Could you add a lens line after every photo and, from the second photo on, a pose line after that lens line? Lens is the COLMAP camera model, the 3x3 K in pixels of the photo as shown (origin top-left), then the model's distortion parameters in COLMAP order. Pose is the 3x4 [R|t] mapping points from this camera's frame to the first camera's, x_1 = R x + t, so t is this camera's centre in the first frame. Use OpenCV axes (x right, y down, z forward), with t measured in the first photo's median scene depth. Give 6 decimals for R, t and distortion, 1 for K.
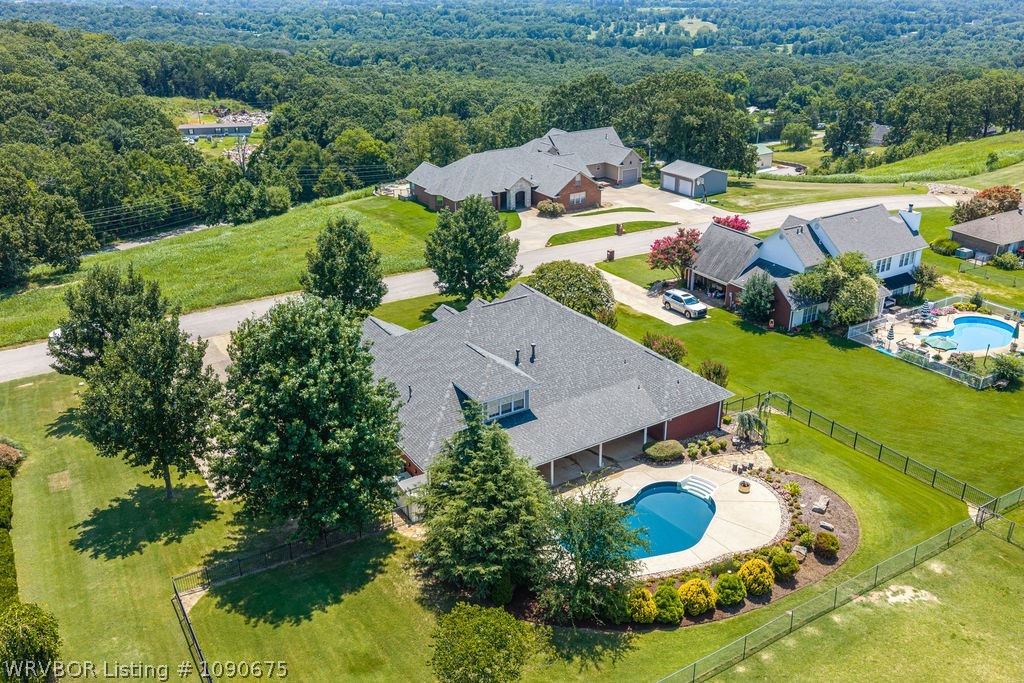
lens RADIAL K [[847.2, 0, 512.0], [0, 847.2, 341.5], [0, 0, 1]] dist [-0.000367, -0.000754]
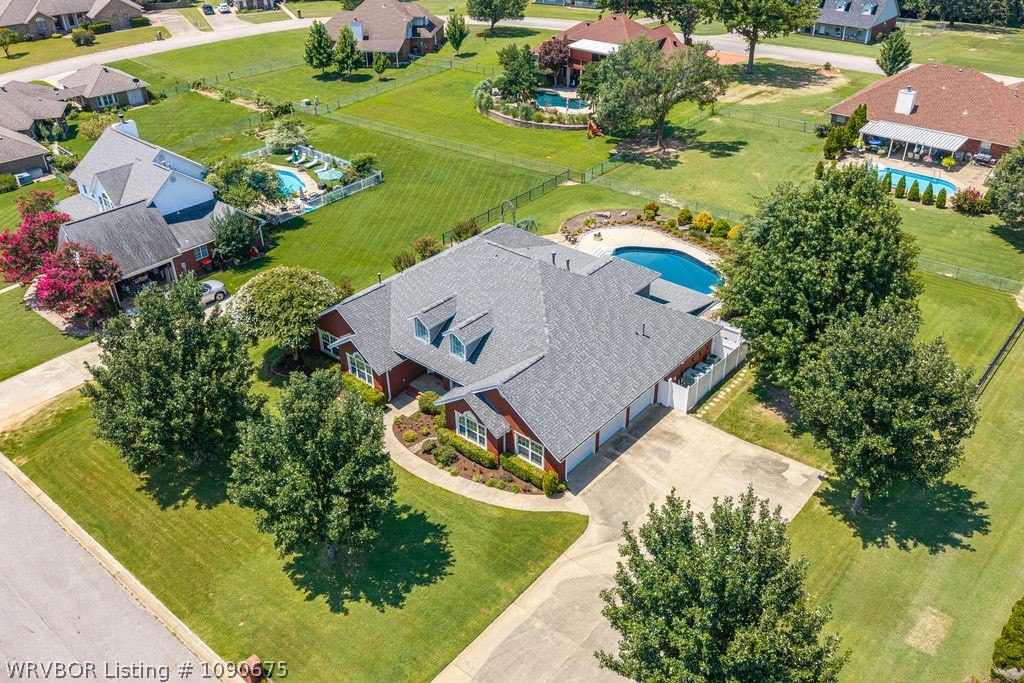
lens RADIAL K [[847.2, 0, 512.0], [0, 847.2, 341.5], [0, 0, 1]] dist [-0.000367, -0.000754]
pose [[-0.288417, -0.501091, 0.815919, -0.958680], [0.411308, 0.704669, 0.578159, -0.602407], [-0.864663, 0.502345, 0.002864, 1.267044]]
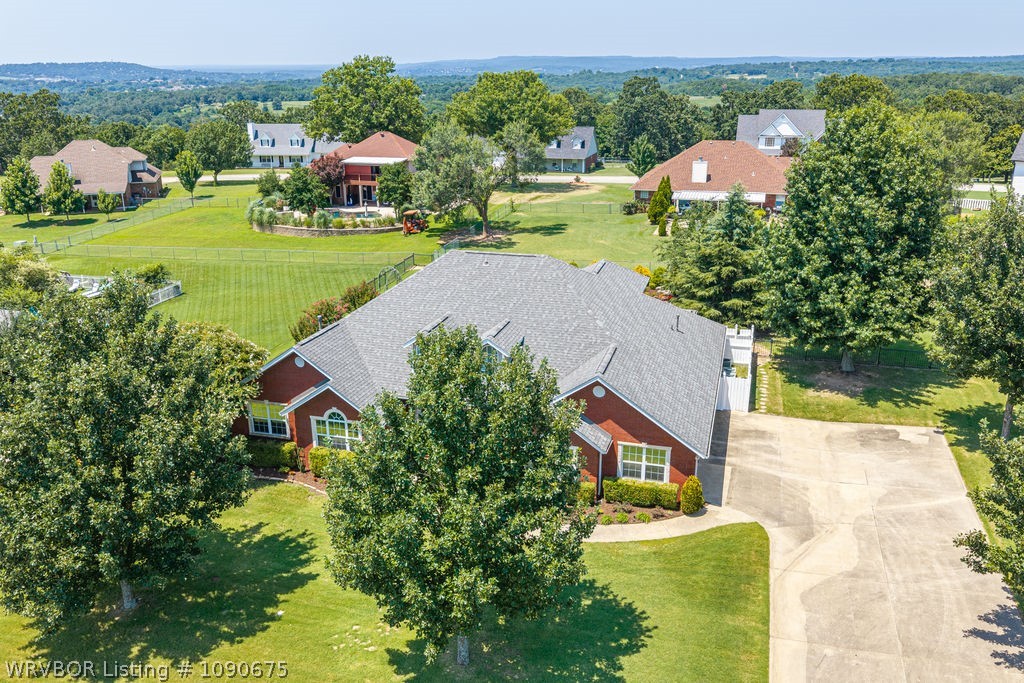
lens RADIAL K [[847.2, 0, 512.0], [0, 847.2, 341.5], [0, 0, 1]] dist [-0.000367, -0.000754]
pose [[-0.664094, -0.224316, 0.713205, -0.655555], [0.317778, 0.778788, 0.540839, -0.452022], [-0.676754, 0.585809, -0.445906, 1.641968]]
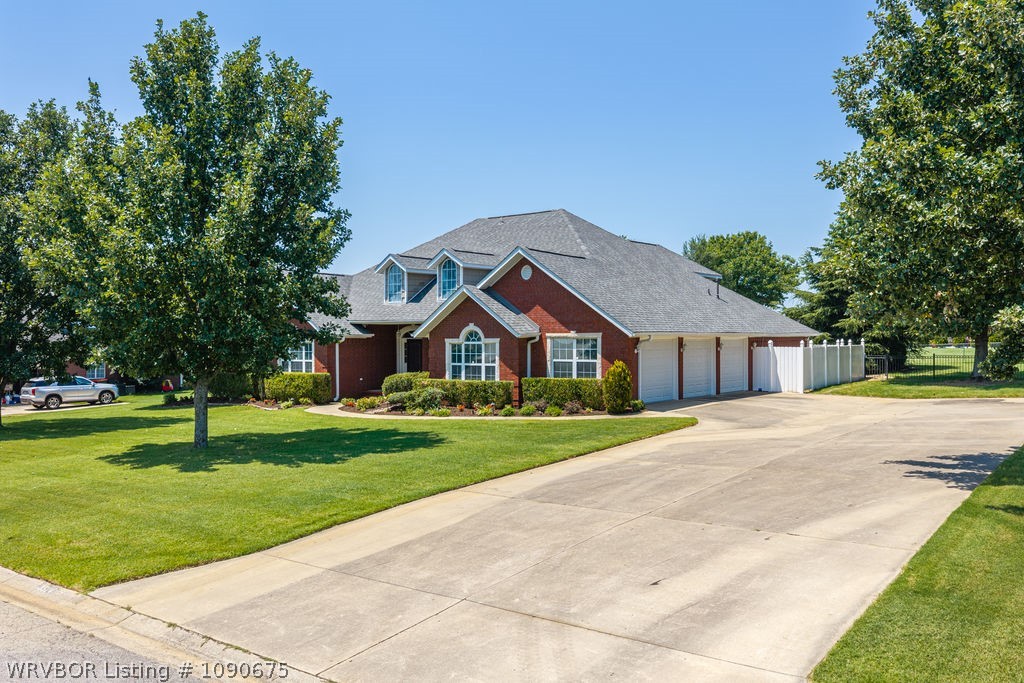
lens RADIAL K [[847.2, 0, 512.0], [0, 847.2, 341.5], [0, 0, 1]] dist [-0.000367, -0.000754]
pose [[-0.346969, -0.001403, 0.937875, -0.763224], [0.391795, 0.908346, 0.146304, -0.065768], [-0.852120, 0.418218, -0.314618, 1.520359]]
